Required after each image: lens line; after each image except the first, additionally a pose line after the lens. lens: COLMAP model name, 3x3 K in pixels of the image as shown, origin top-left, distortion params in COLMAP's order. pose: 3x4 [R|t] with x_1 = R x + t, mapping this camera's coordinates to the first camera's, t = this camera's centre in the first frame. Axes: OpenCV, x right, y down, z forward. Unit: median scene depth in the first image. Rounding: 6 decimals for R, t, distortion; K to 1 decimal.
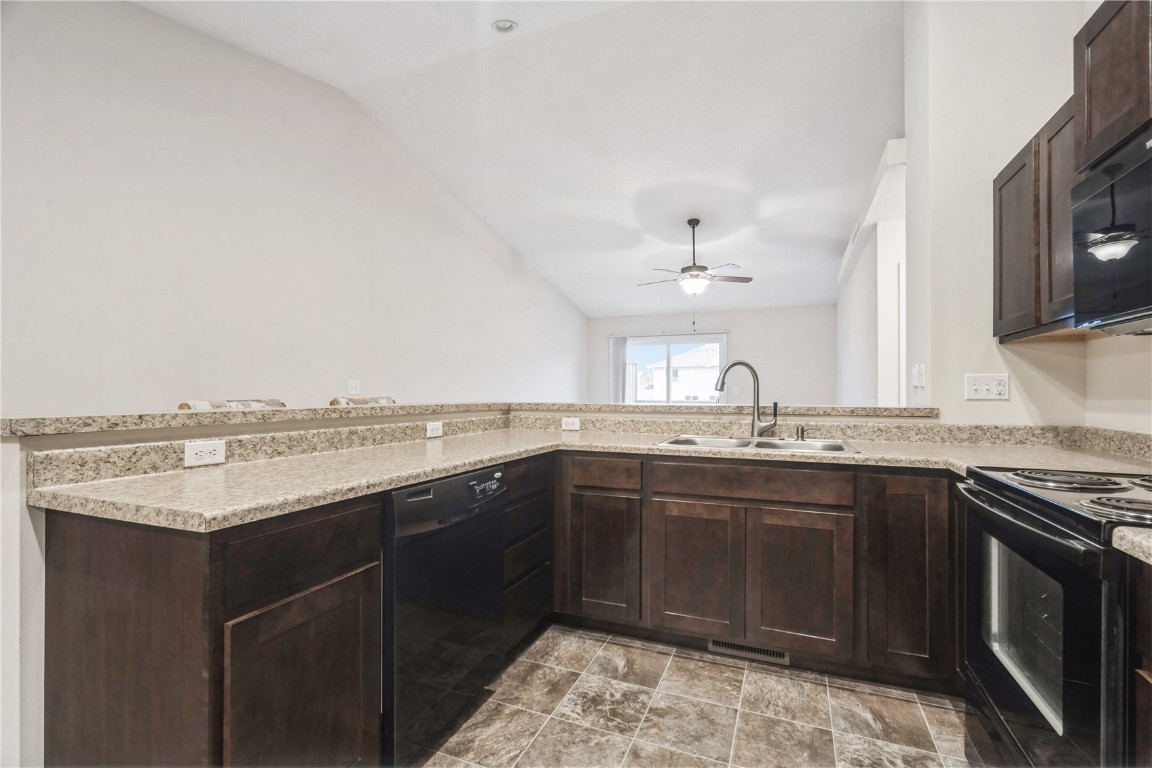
lens RADIAL K [[515.1, 0, 574.5], [0, 515.1, 387.5], [0, 0, 1]] dist [-0.000948, -0.000158]
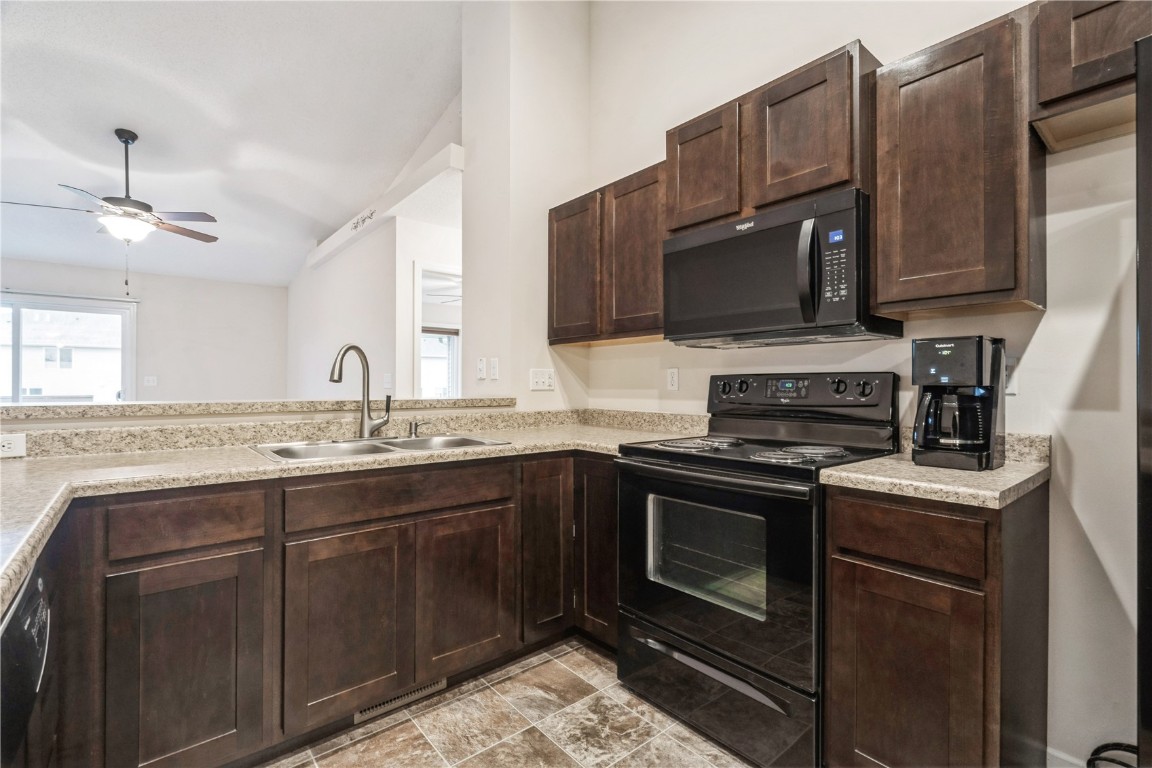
lens RADIAL K [[521.4, 0, 577.4], [0, 521.4, 383.0], [0, 0, 1]] dist [-0.002984, 0.000416]
pose [[0.454794, 0.003207, 0.890591, -0.285425], [-0.009994, 0.999949, 0.001503, 0.004021], [-0.890540, -0.009584, 0.454803, 0.380003]]
